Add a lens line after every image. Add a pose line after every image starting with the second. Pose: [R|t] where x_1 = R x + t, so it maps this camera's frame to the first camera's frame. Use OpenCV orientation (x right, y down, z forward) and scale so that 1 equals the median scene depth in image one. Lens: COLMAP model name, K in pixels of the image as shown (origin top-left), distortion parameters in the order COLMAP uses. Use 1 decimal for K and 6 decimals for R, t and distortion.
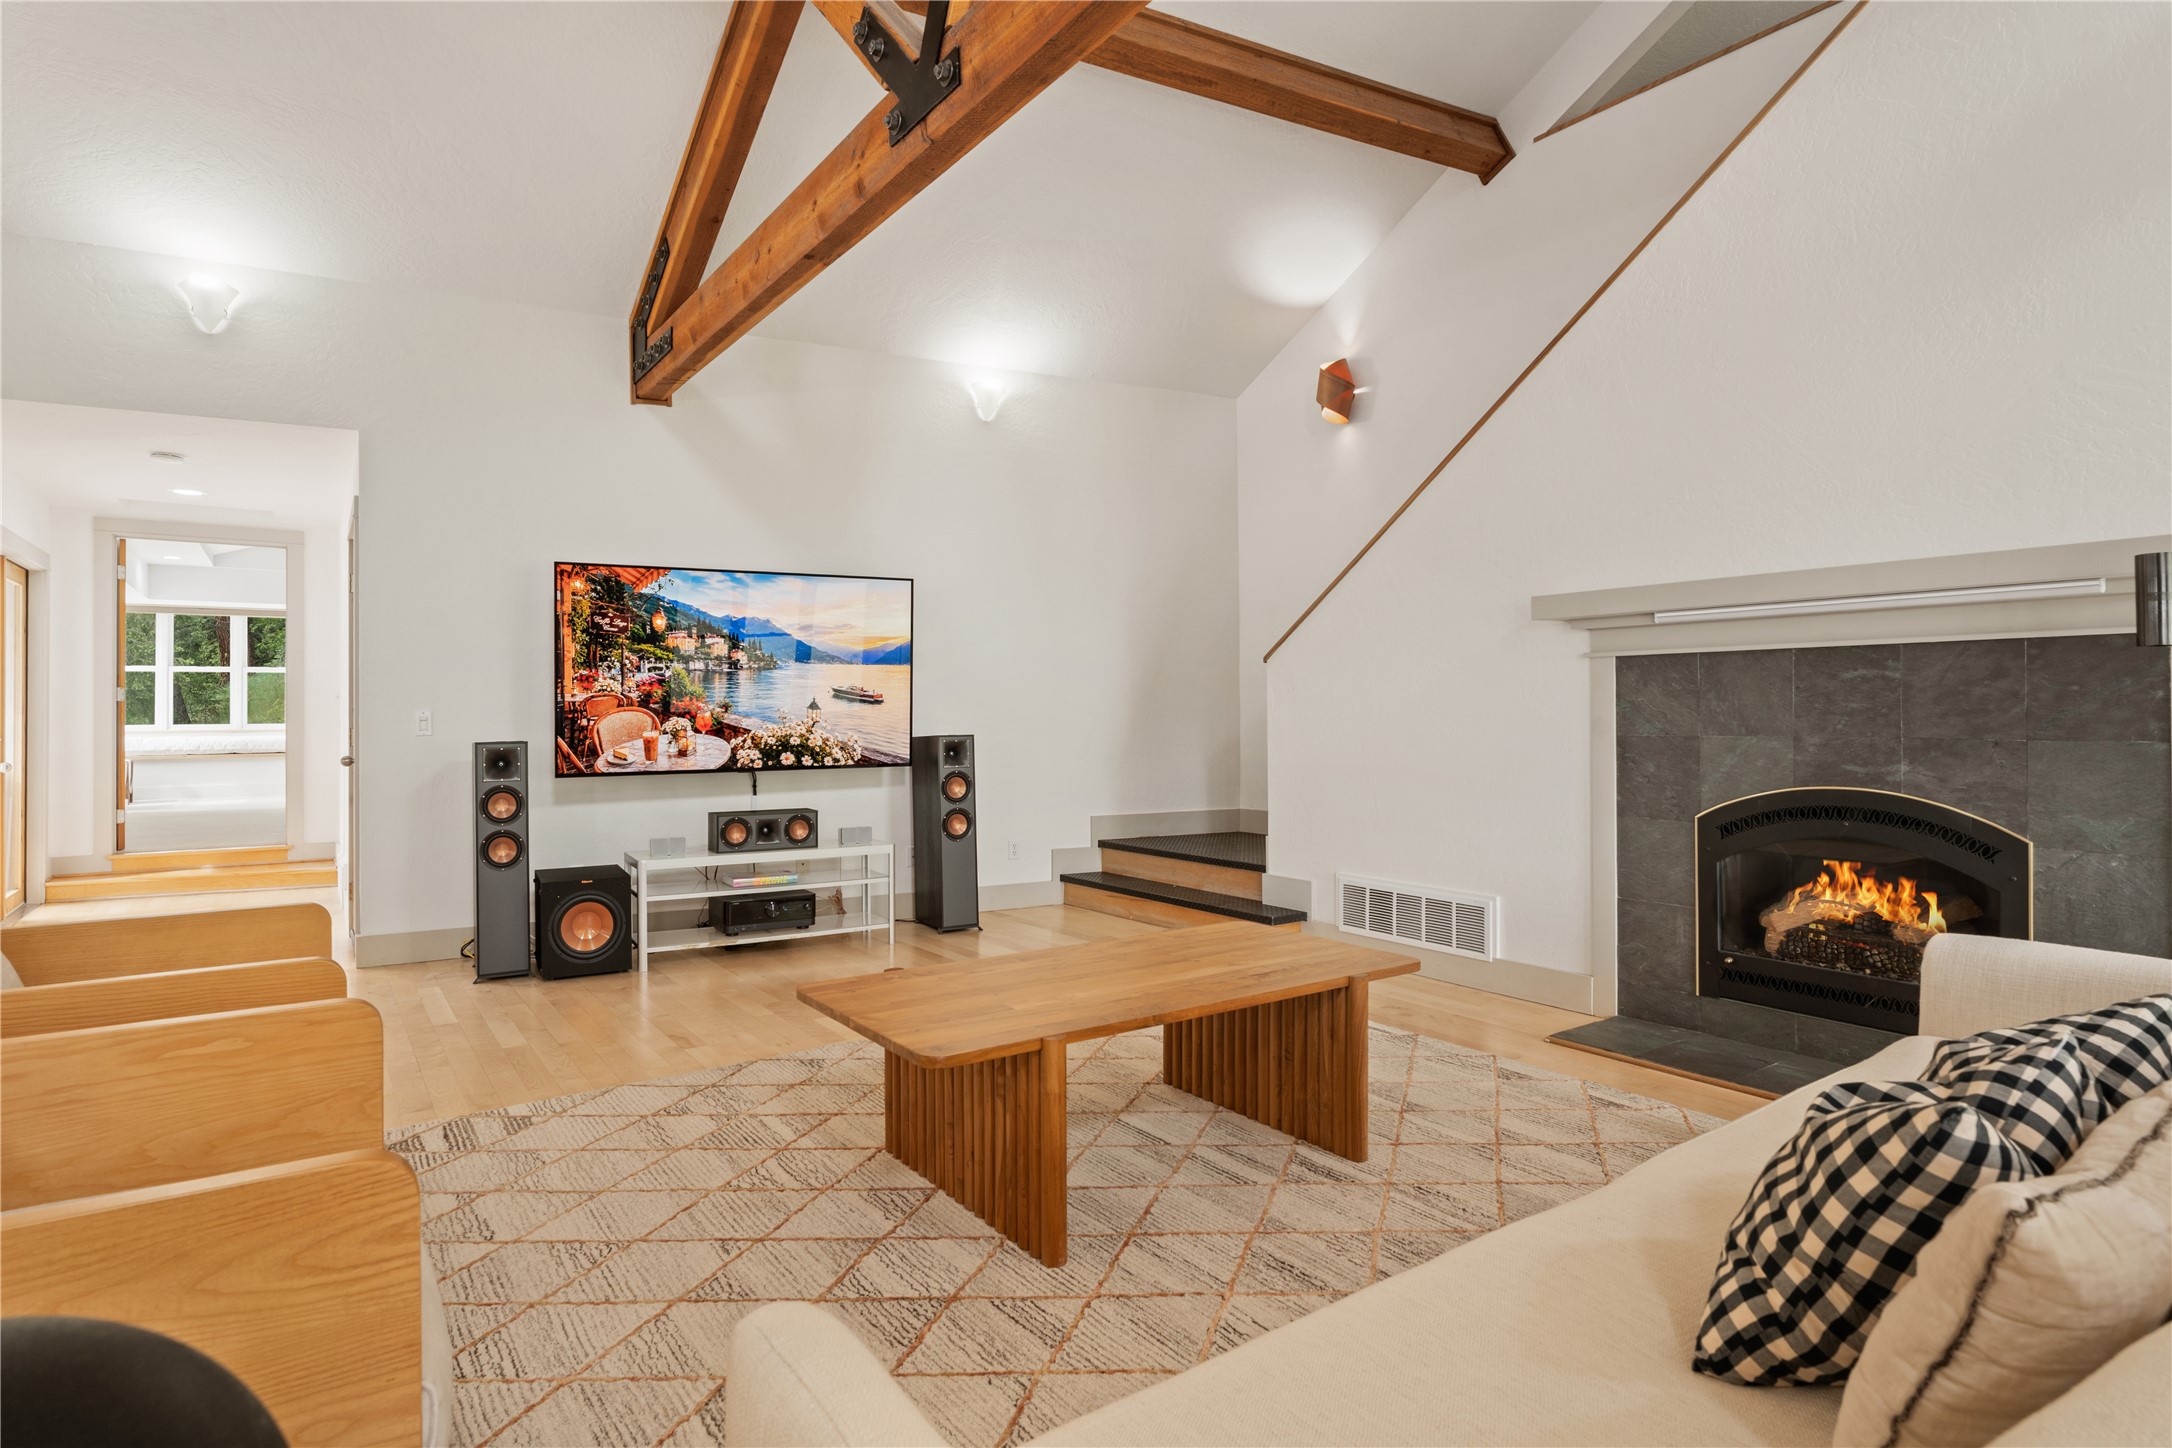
lens RADIAL K [[1142.1, 0, 1076.8], [0, 1142.1, 705.1], [0, 0, 1]] dist [0.001518, -0.000386]
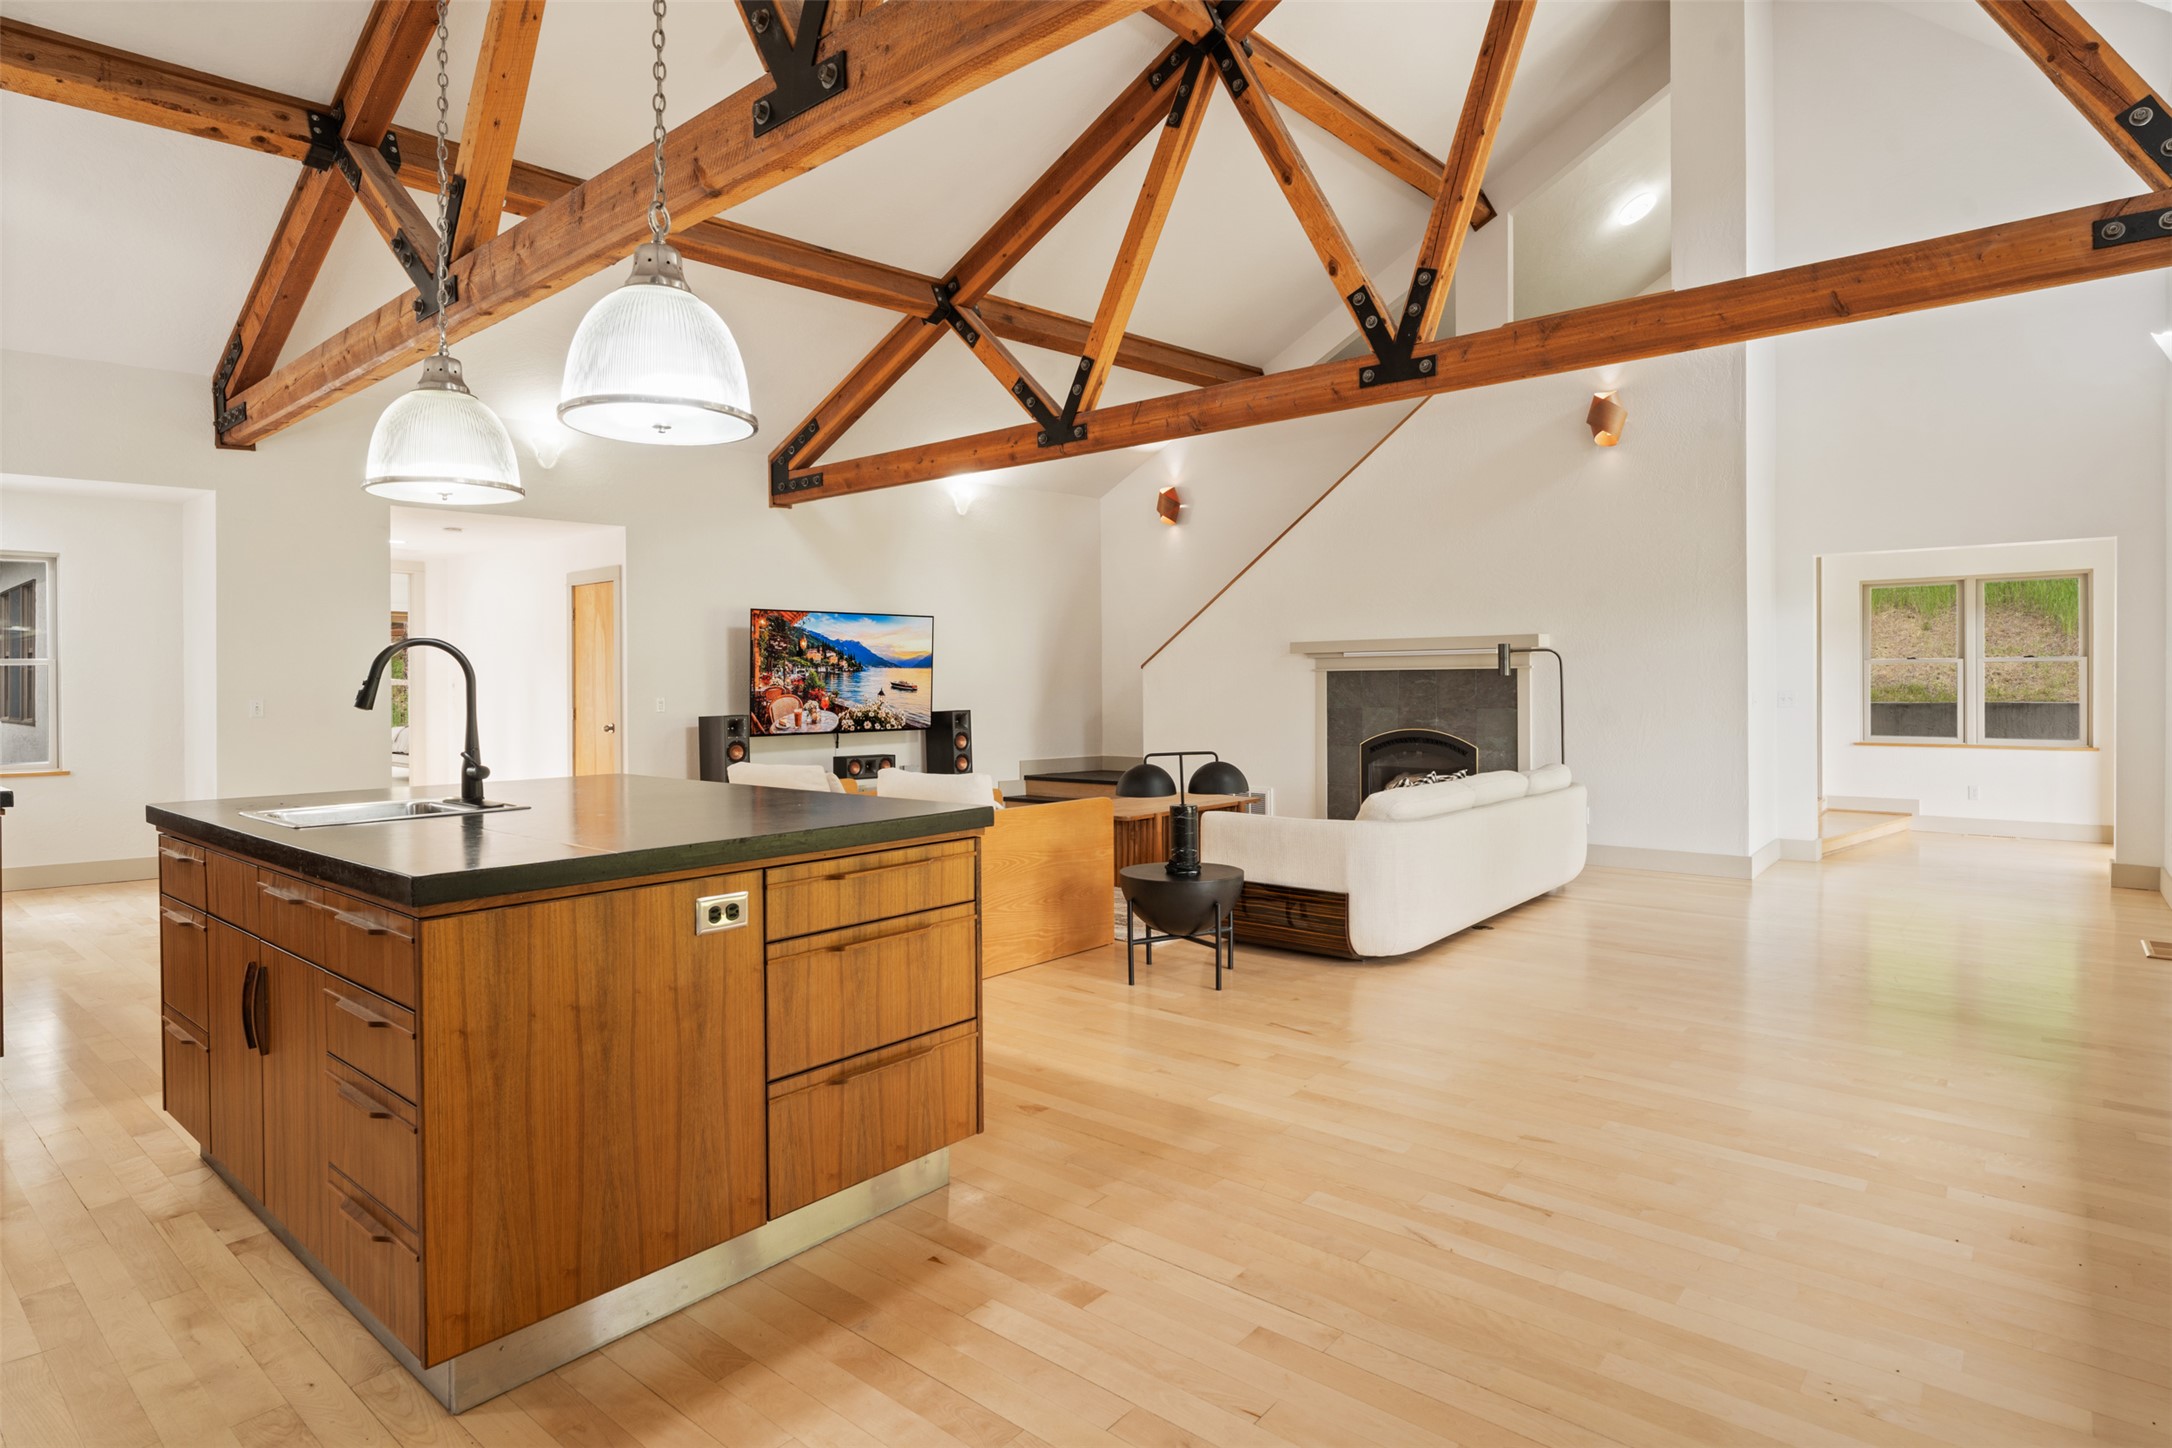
lens RADIAL K [[1142.1, 0, 1093.2], [0, 1142.1, 685.3], [0, 0, 1]] dist [0.001518, -0.000386]
pose [[0.964623, 0.000259, 0.263634, -0.391930], [-0.000885, 0.999997, 0.002257, -0.015522], [-0.263632, -0.002410, 0.964620, -0.722199]]
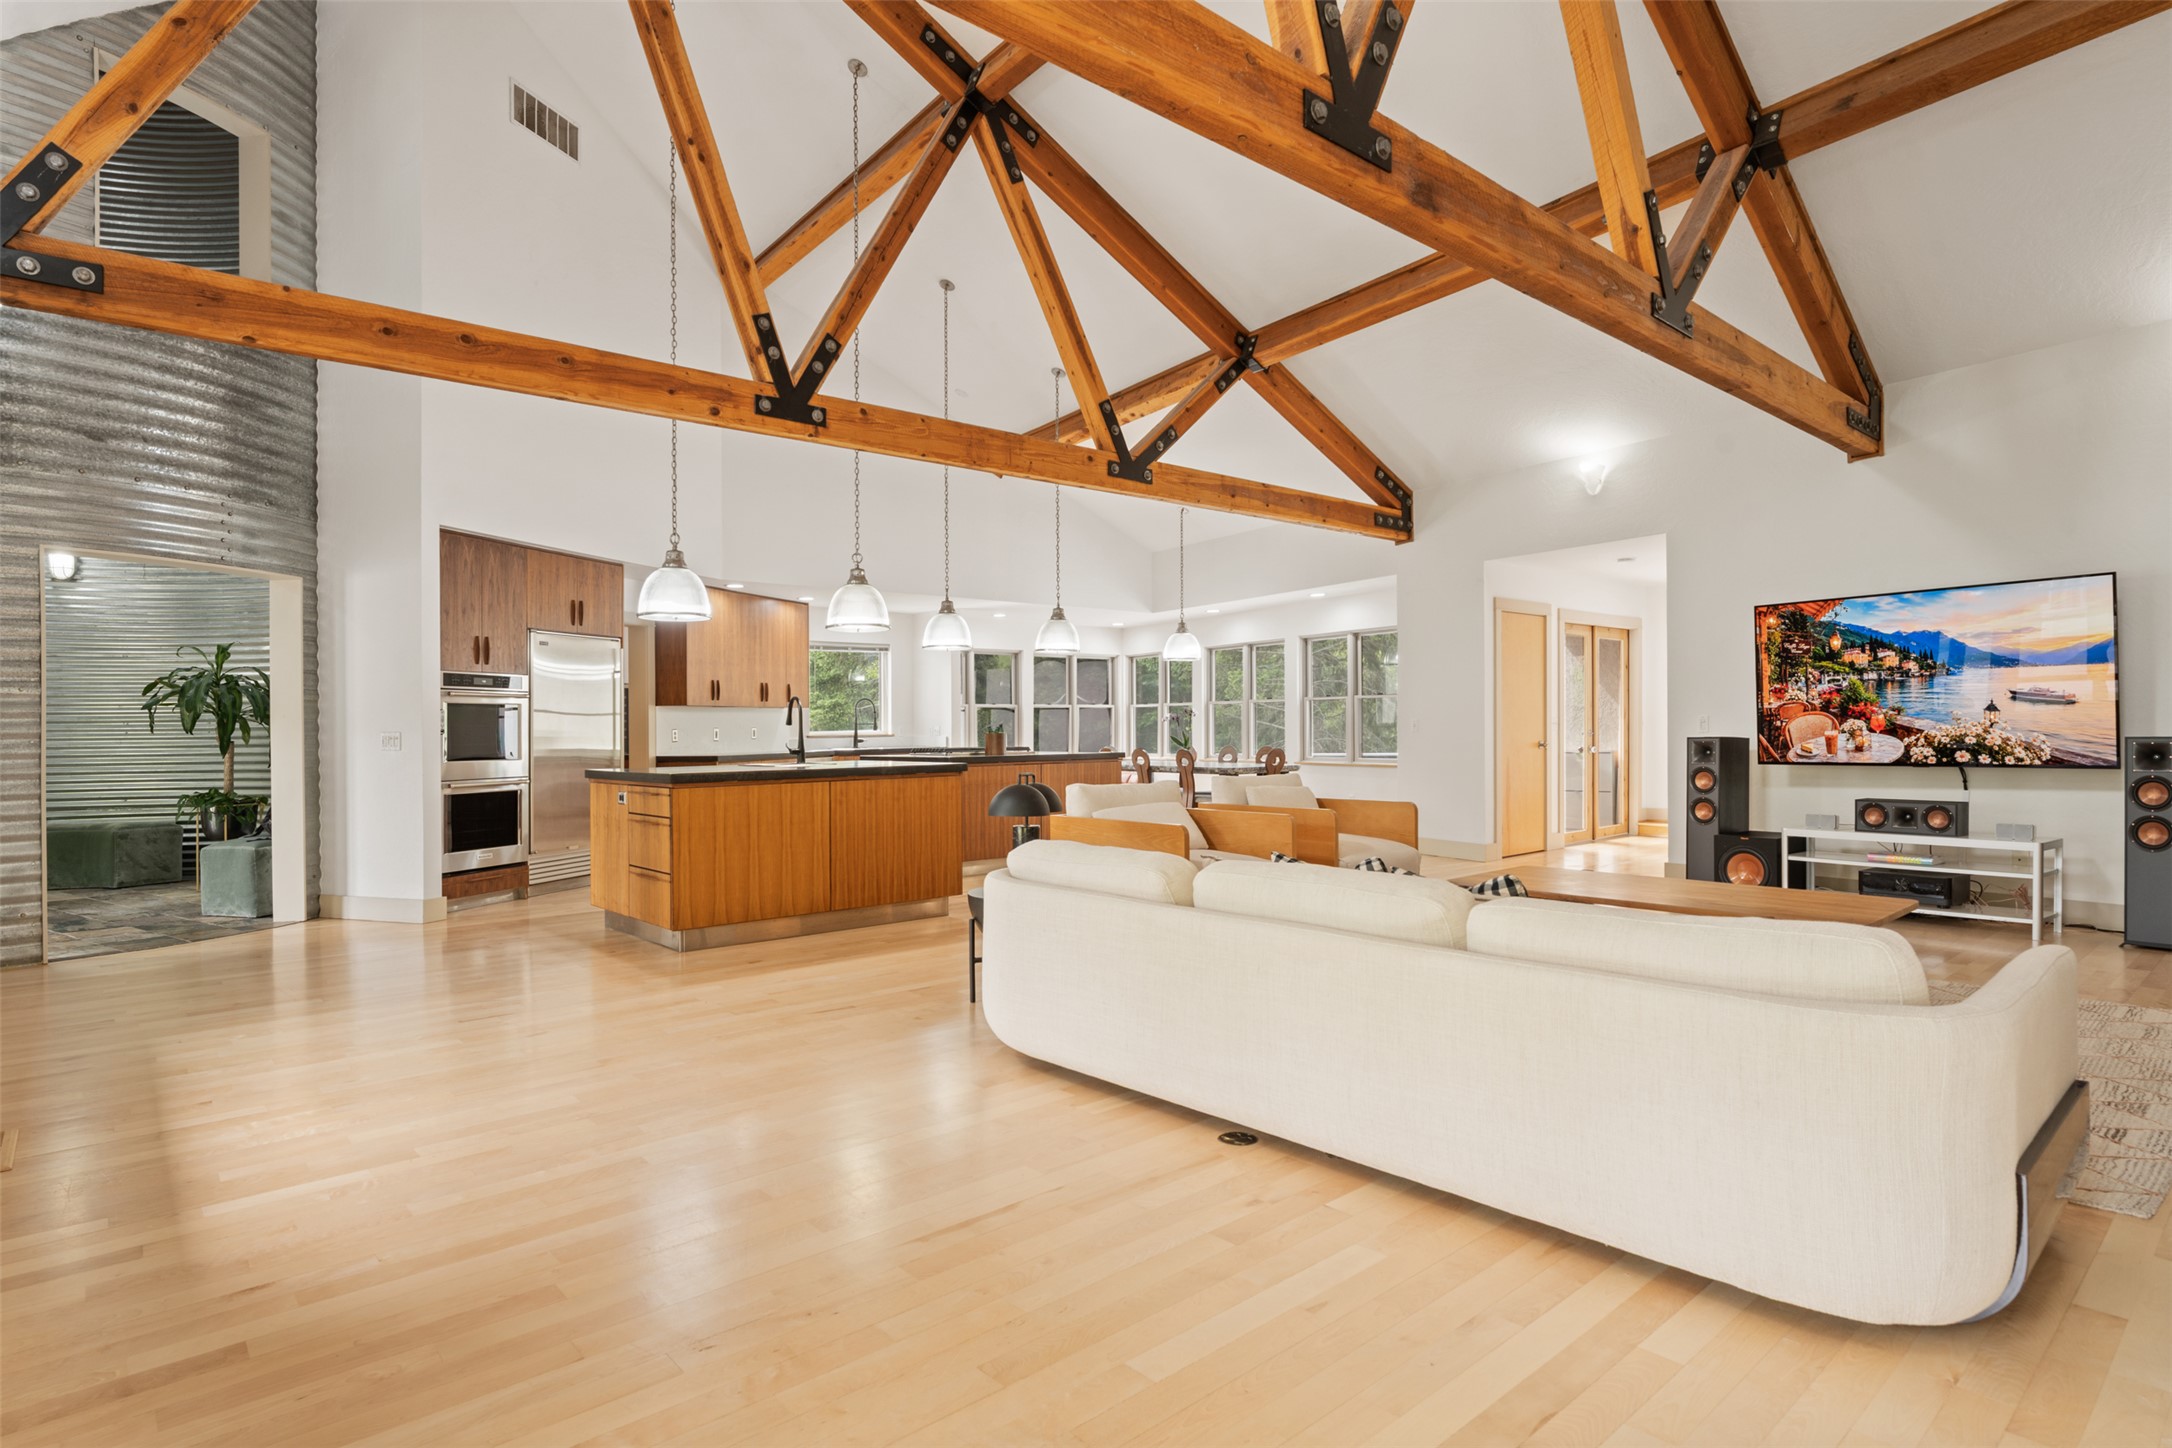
lens RADIAL K [[1137.7, 0, 1074.0], [0, 1137.7, 736.8], [0, 0, 1]] dist [-0.017148, 0.002120]
pose [[0.103578, 0.012070, -0.994548, 0.764950], [0.018769, 0.999725, 0.014088, -0.003130], [0.994444, -0.020126, 0.103323, 0.043498]]
